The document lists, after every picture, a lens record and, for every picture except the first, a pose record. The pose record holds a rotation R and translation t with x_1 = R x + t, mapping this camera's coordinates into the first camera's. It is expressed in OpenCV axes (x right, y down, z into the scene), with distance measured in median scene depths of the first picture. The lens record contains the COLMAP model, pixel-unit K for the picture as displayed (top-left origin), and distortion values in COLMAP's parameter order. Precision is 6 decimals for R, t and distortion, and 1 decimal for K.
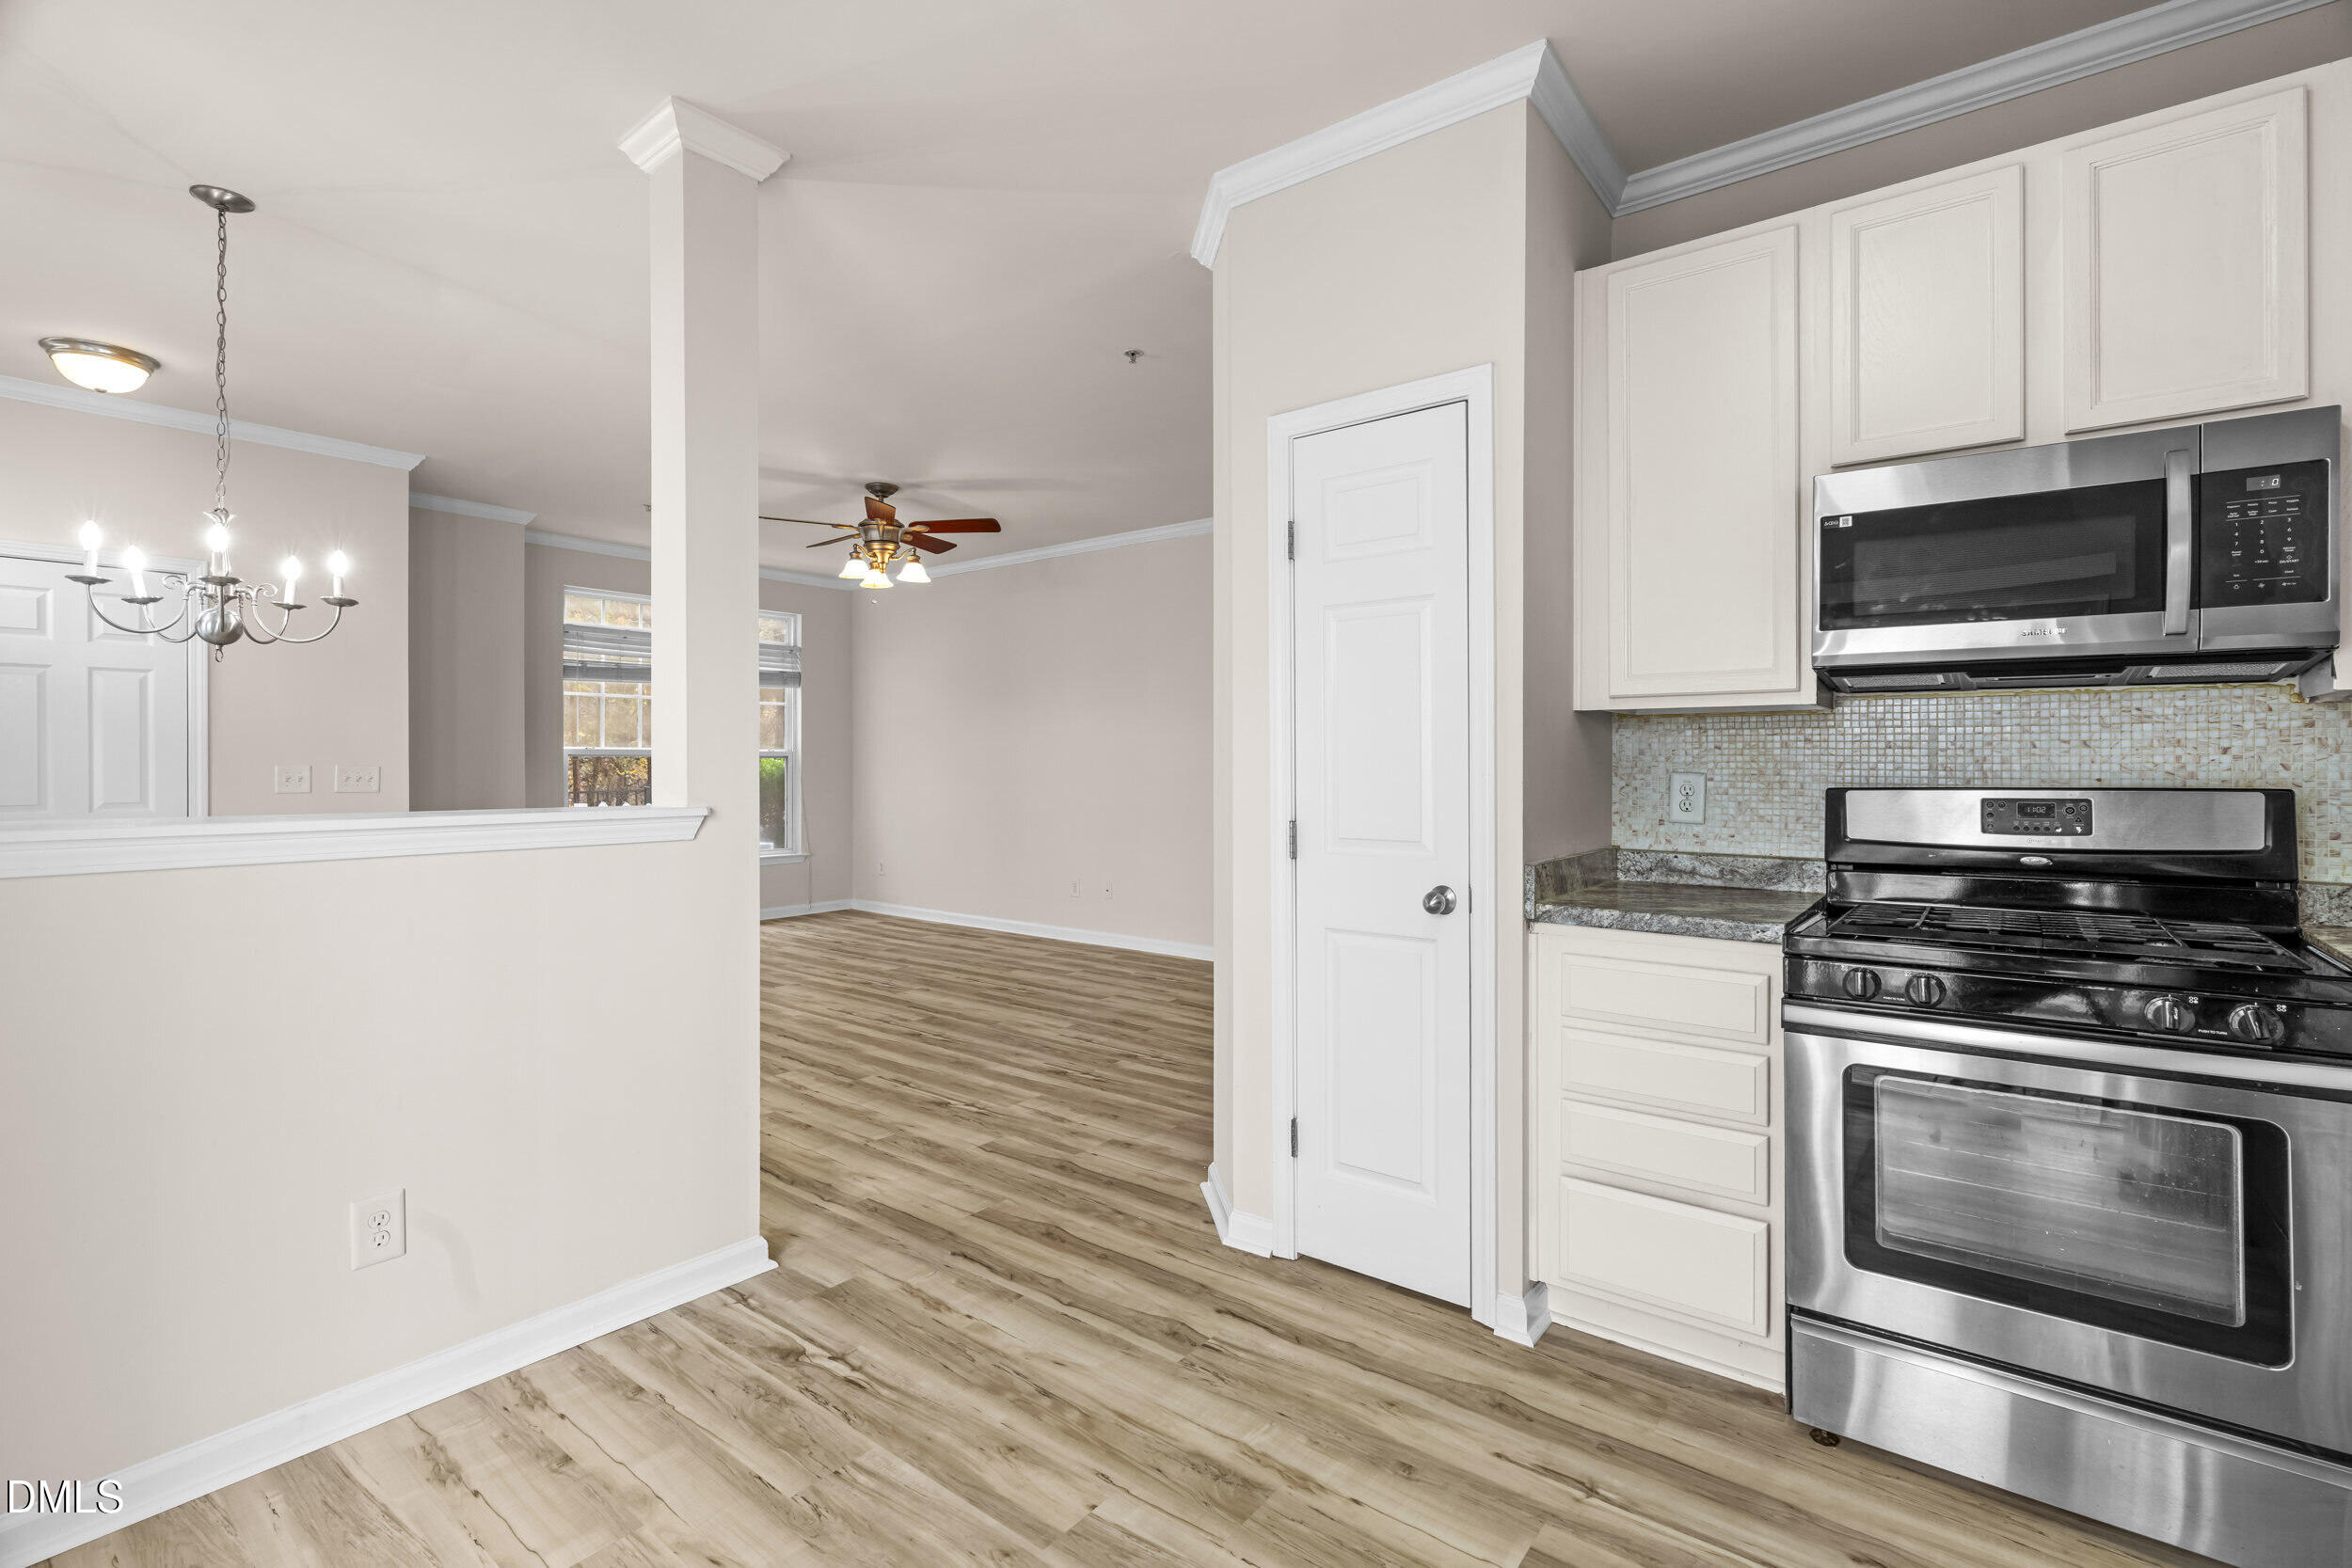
lens RADIAL K [[1058.3, 0, 1179.9], [0, 1058.3, 777.3], [0, 0, 1]] dist [-0.009249, 0.001184]
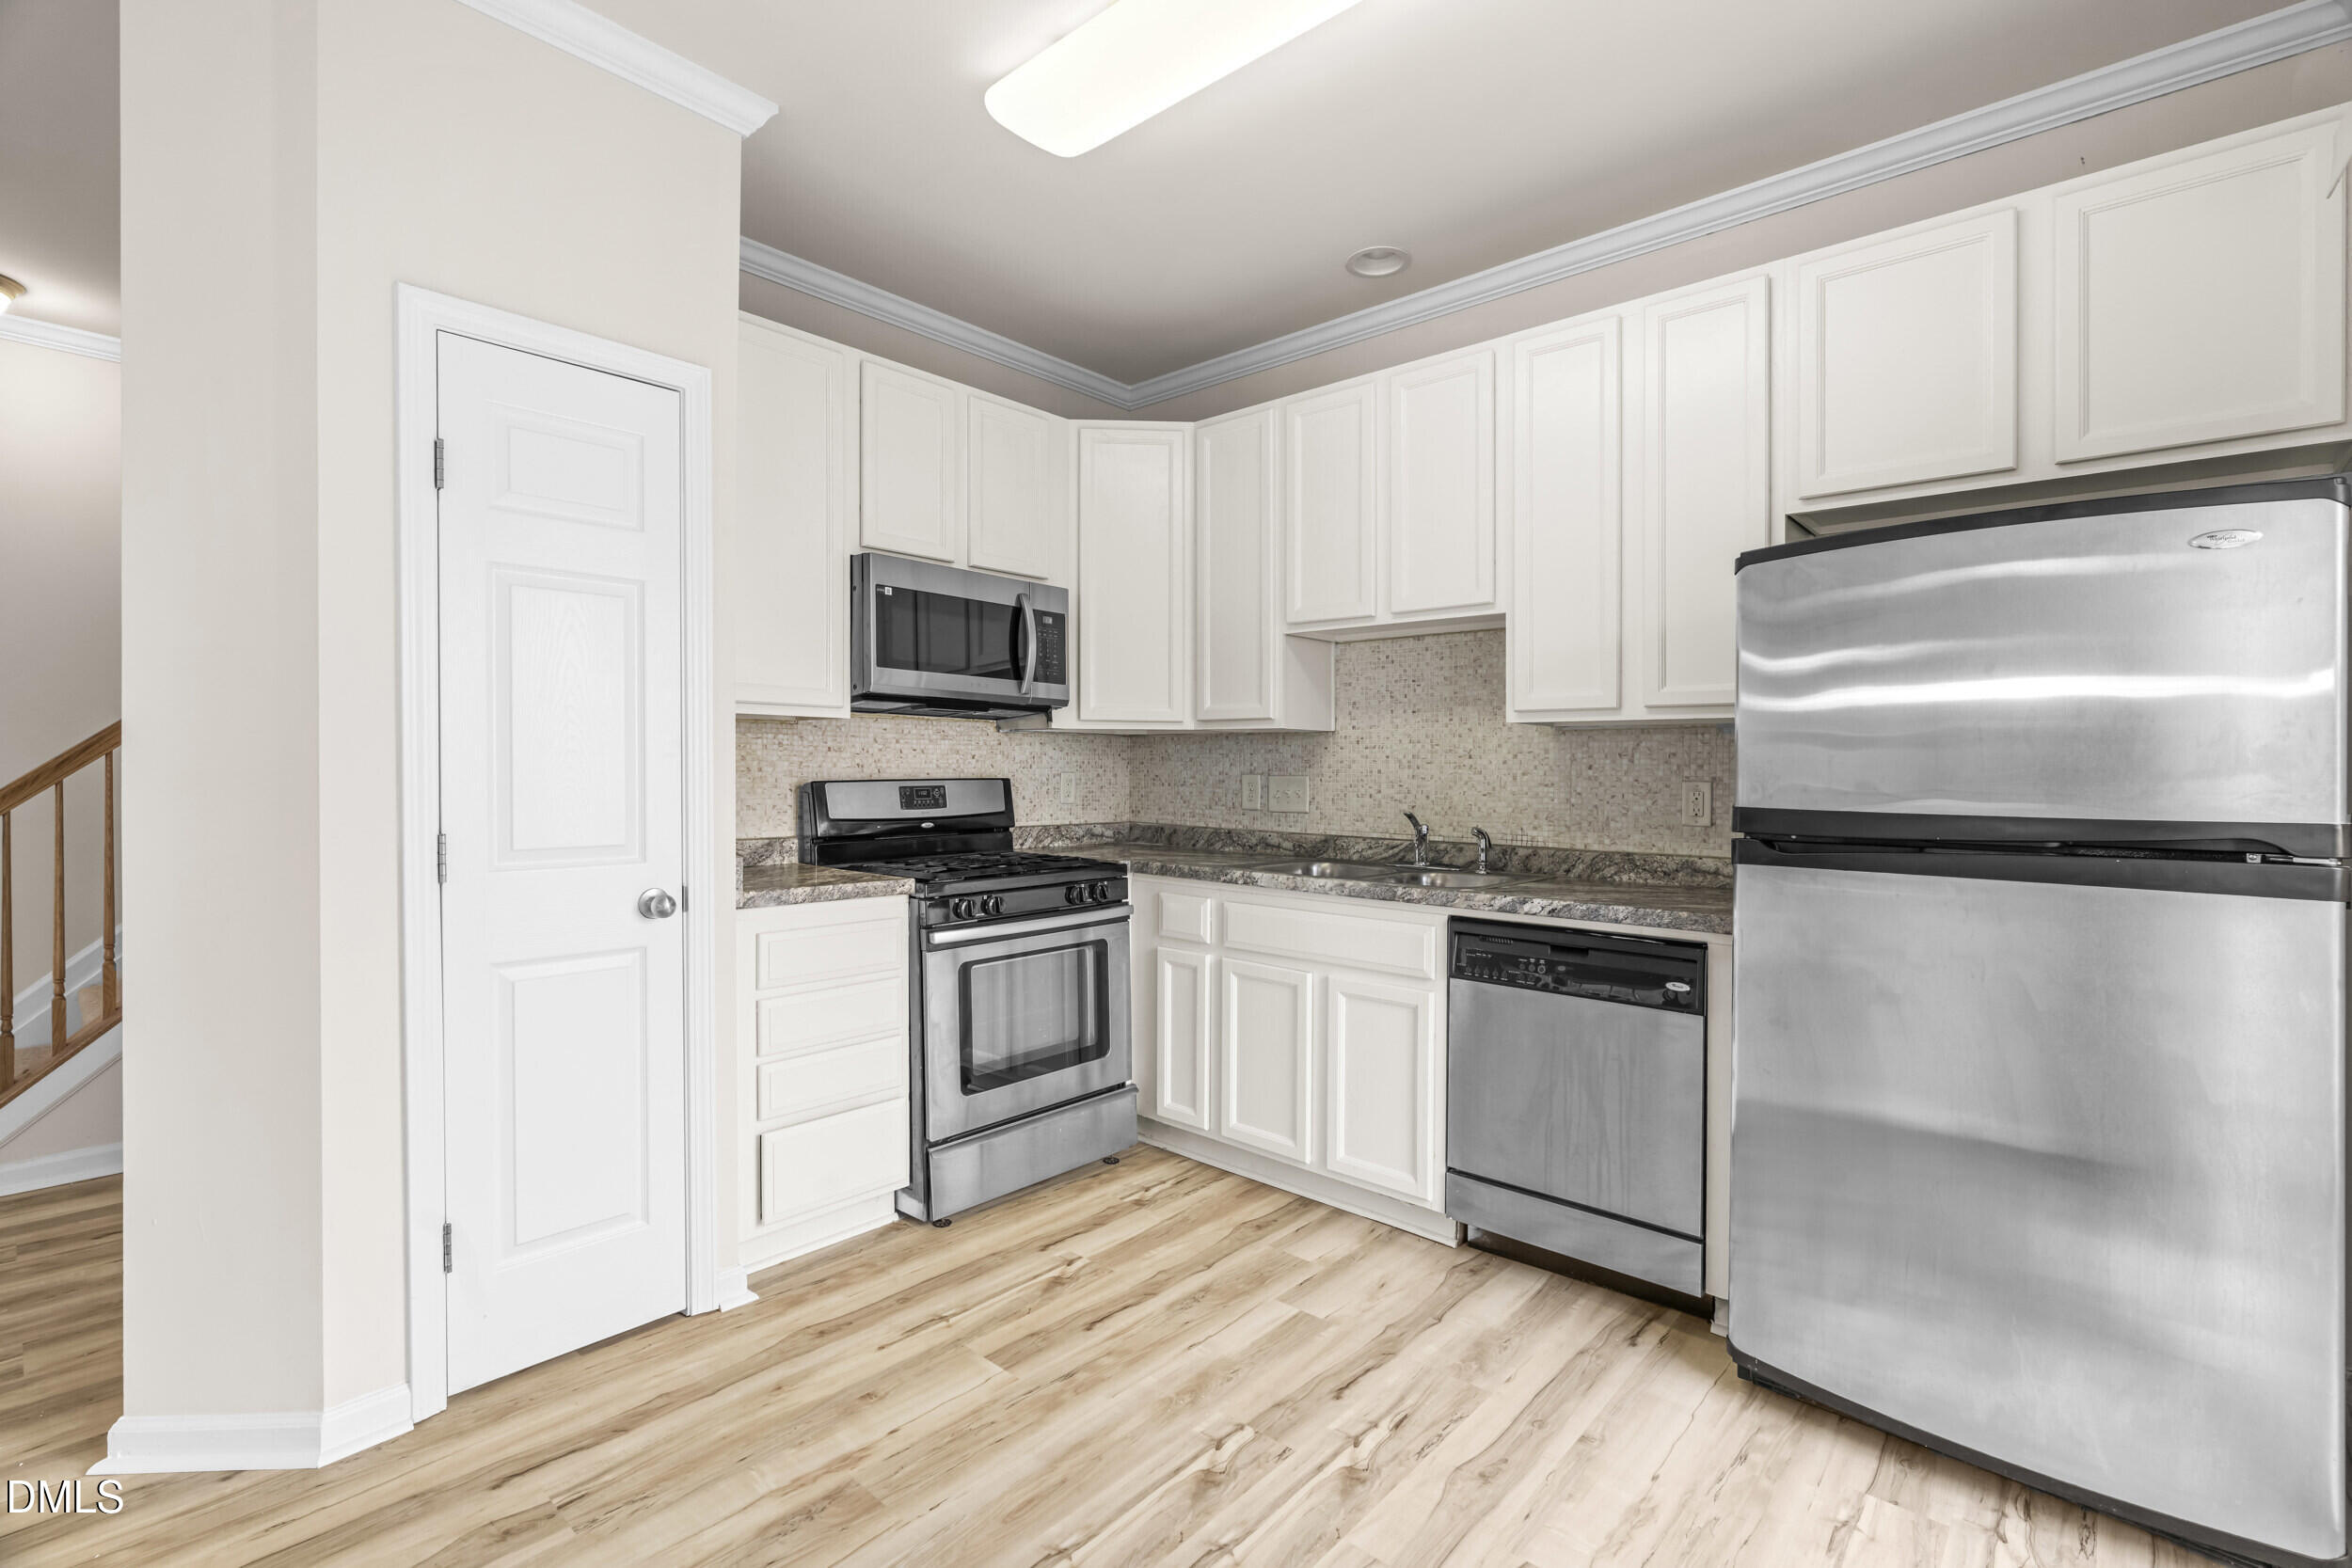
lens RADIAL K [[1058.3, 0, 1166.9], [0, 1058.3, 782.3], [0, 0, 1]] dist [-0.009249, 0.001184]
pose [[0.076836, -0.014024, 0.996945, -0.755736], [0.004584, 0.999895, 0.013713, -0.005359], [-0.997033, 0.003516, 0.076892, 0.525604]]
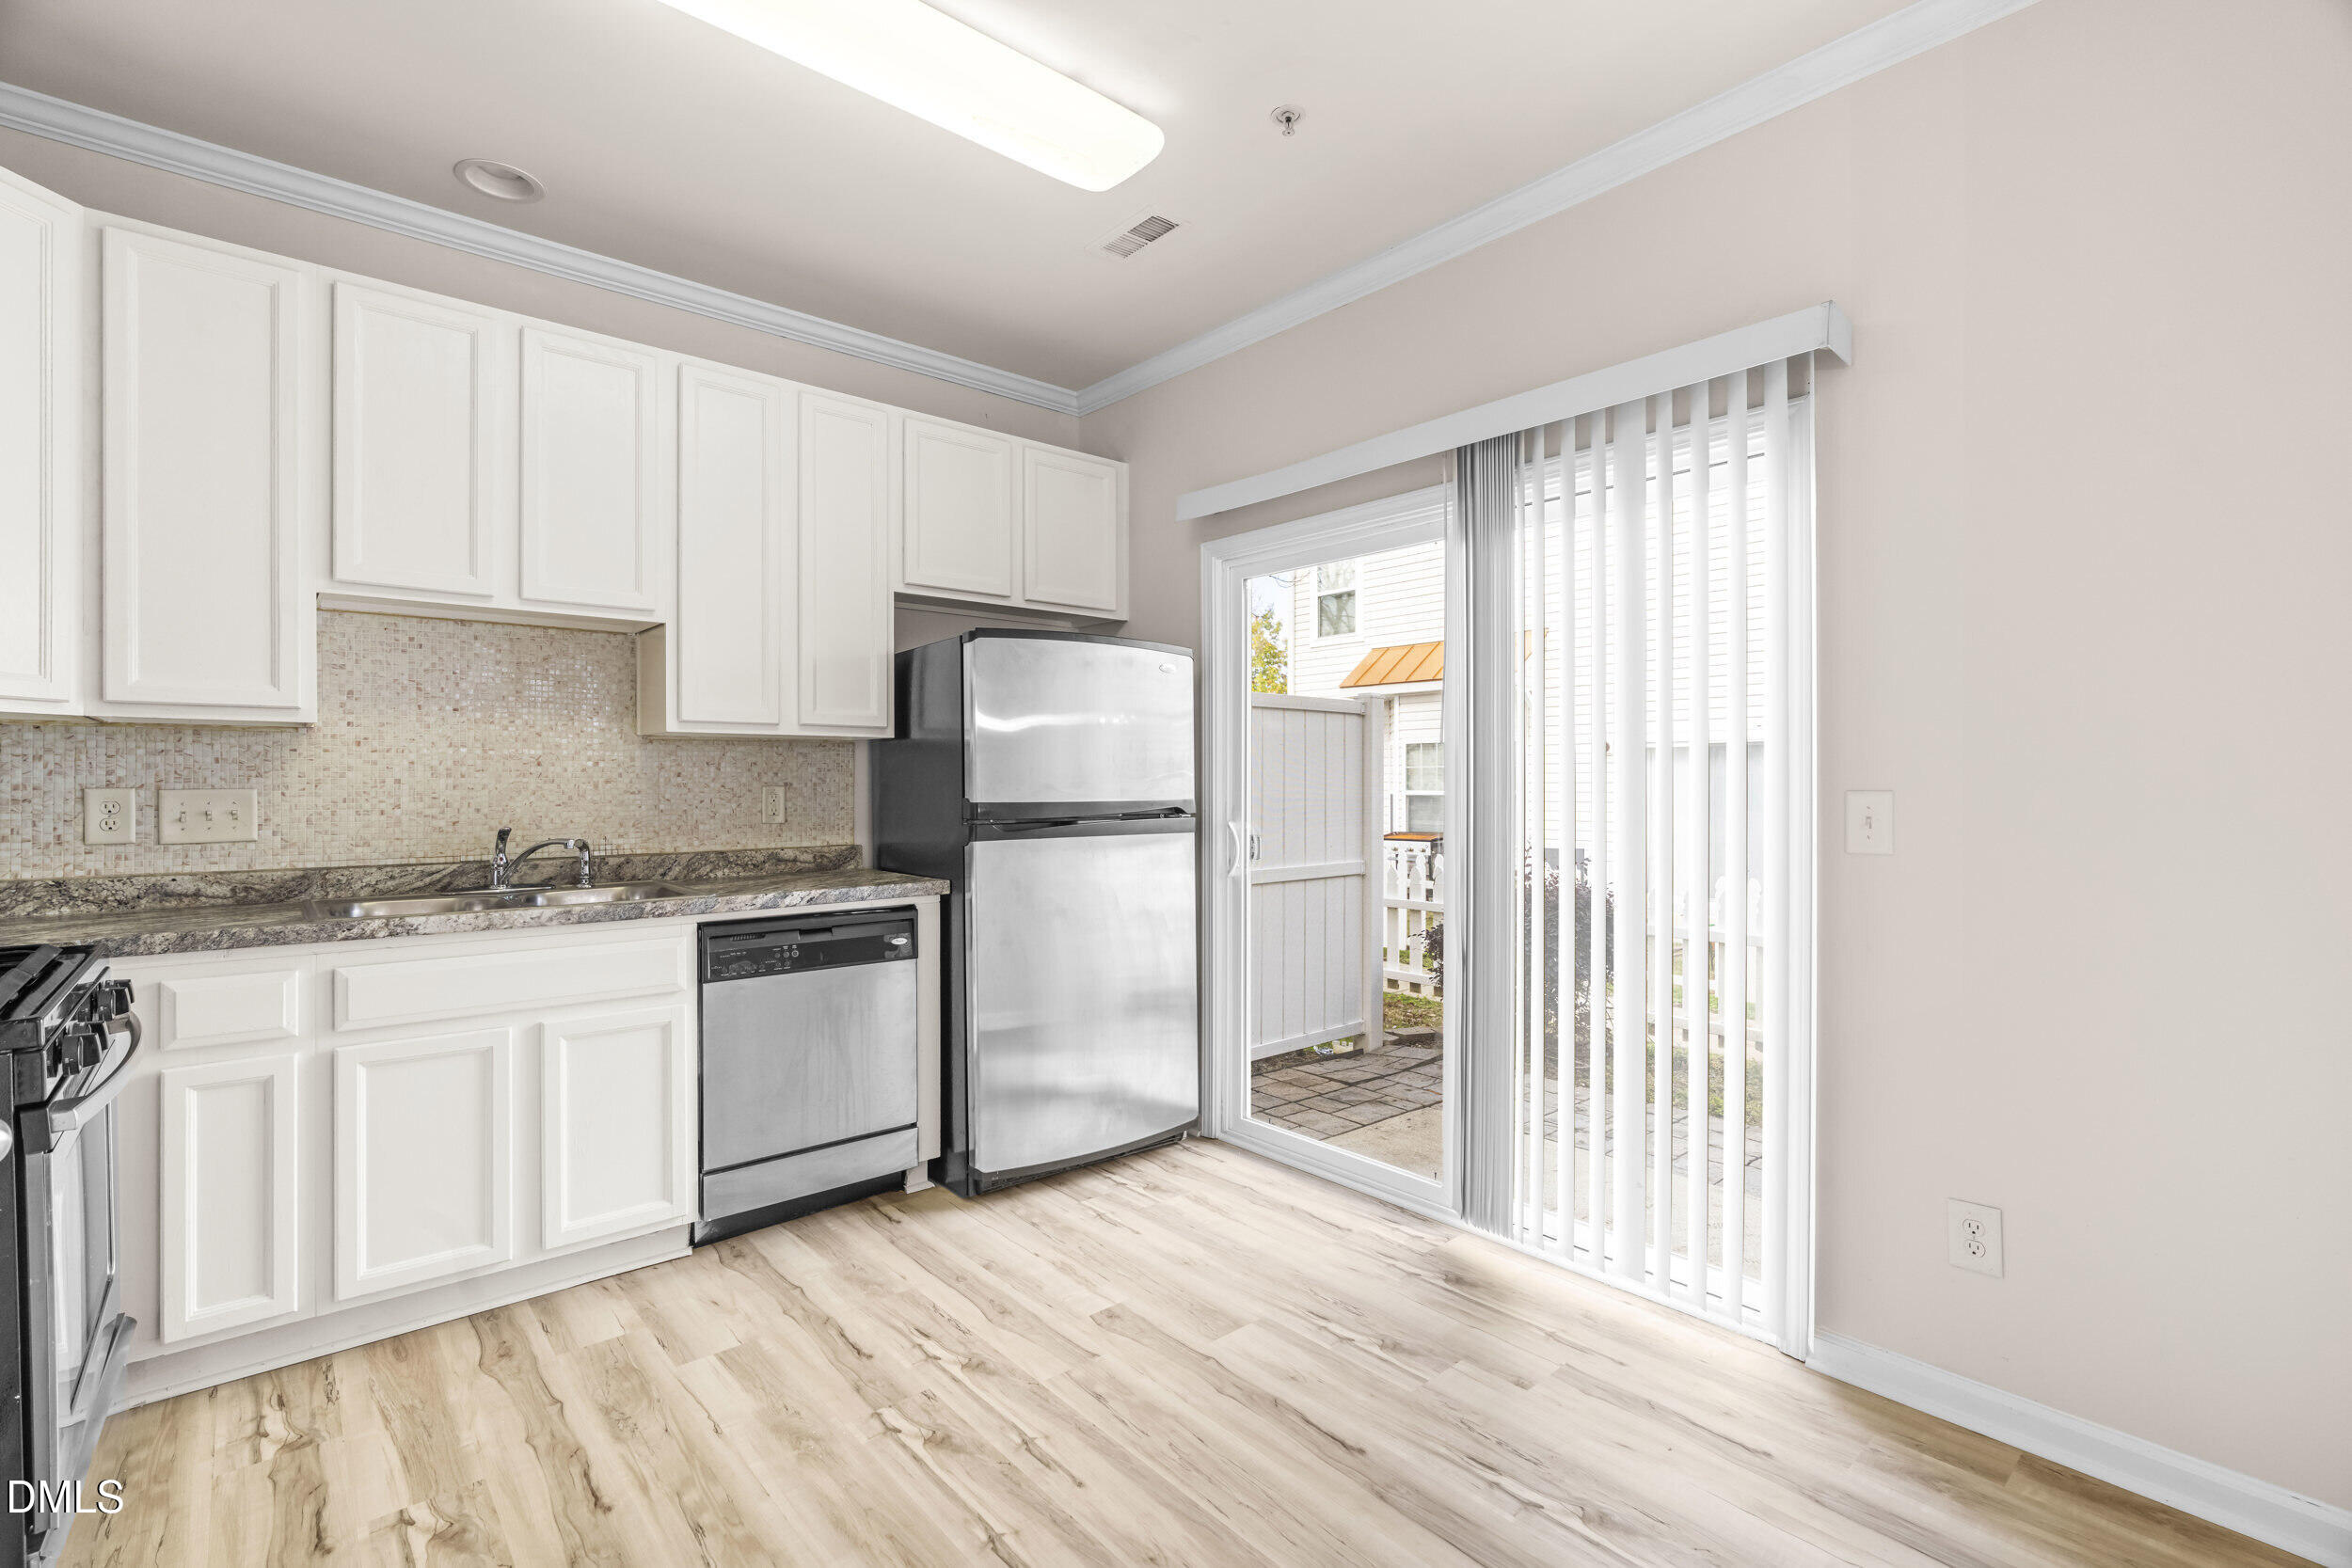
lens RADIAL K [[1058.3, 0, 1177.1], [0, 1058.3, 780.4], [0, 0, 1]] dist [-0.009249, 0.001184]
pose [[-0.981004, -0.002361, 0.193974, -0.437699], [0.000637, 0.999881, 0.015394, -0.014231], [-0.193987, 0.015225, -0.980886, 1.130530]]
